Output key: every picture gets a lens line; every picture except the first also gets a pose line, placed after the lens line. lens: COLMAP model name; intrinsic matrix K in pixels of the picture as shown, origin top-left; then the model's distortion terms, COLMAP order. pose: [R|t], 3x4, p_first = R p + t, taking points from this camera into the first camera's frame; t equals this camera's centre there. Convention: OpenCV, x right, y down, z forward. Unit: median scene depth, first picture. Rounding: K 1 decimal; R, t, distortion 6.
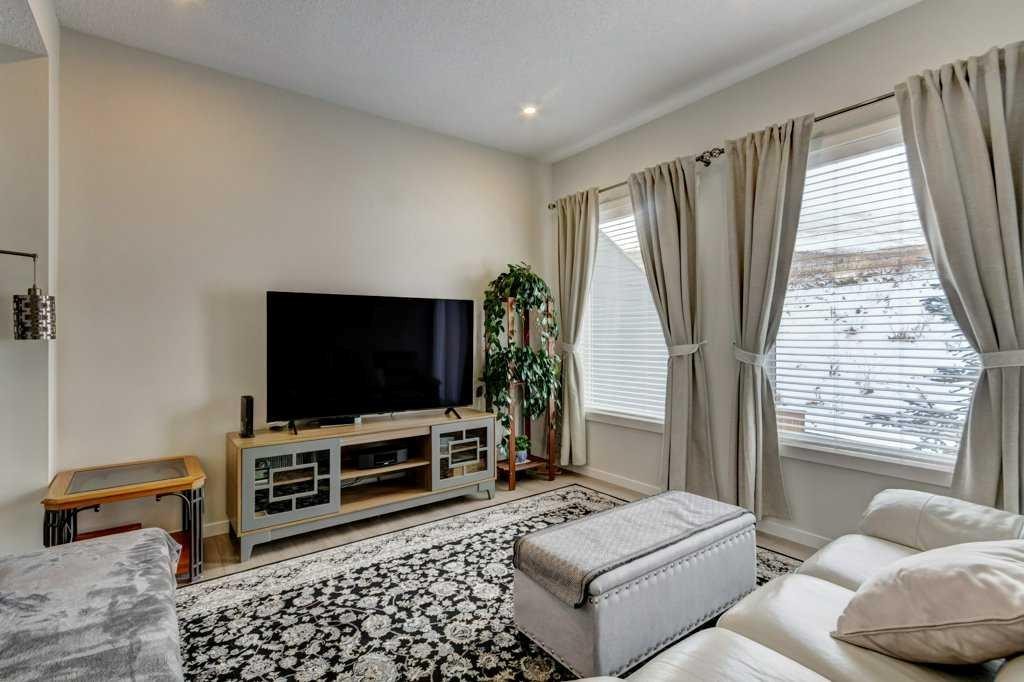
lens RADIAL K [[475.9, 0, 516.5], [0, 475.9, 347.3], [0, 0, 1]] dist [0.002154, -0.000080]
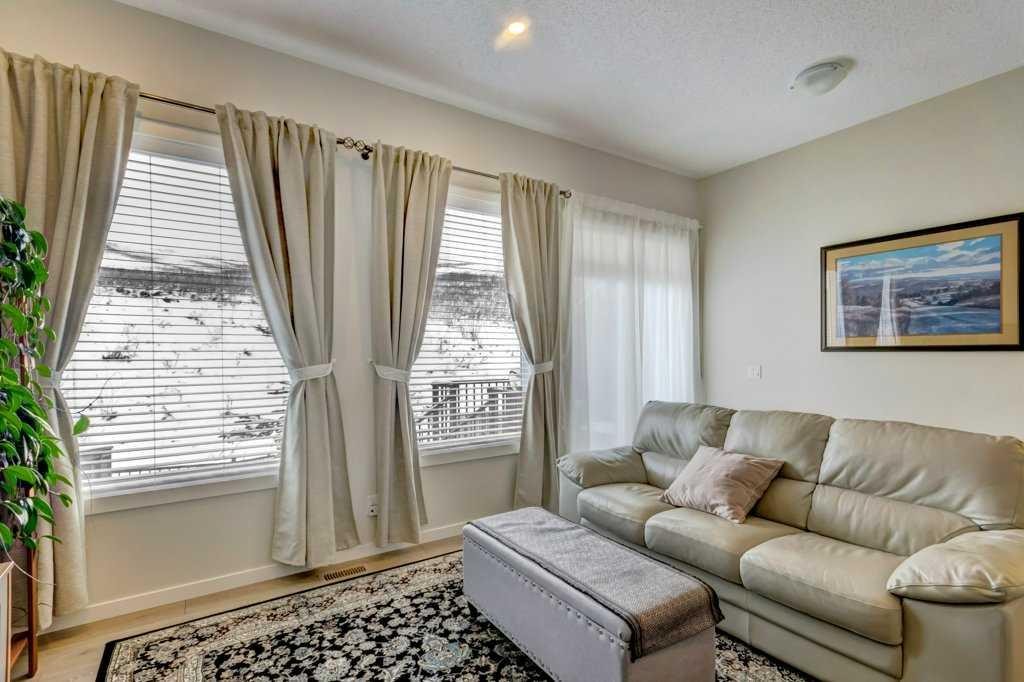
lens RADIAL K [[488.9, 0, 513.5], [0, 488.9, 354.5], [0, 0, 1]] dist [0.001338, 0.000210]
pose [[0.071127, 0.000897, 0.997467, -0.411075], [0.025060, 0.999682, -0.002686, -0.012184], [-0.997152, 0.025187, 0.071082, 0.577416]]
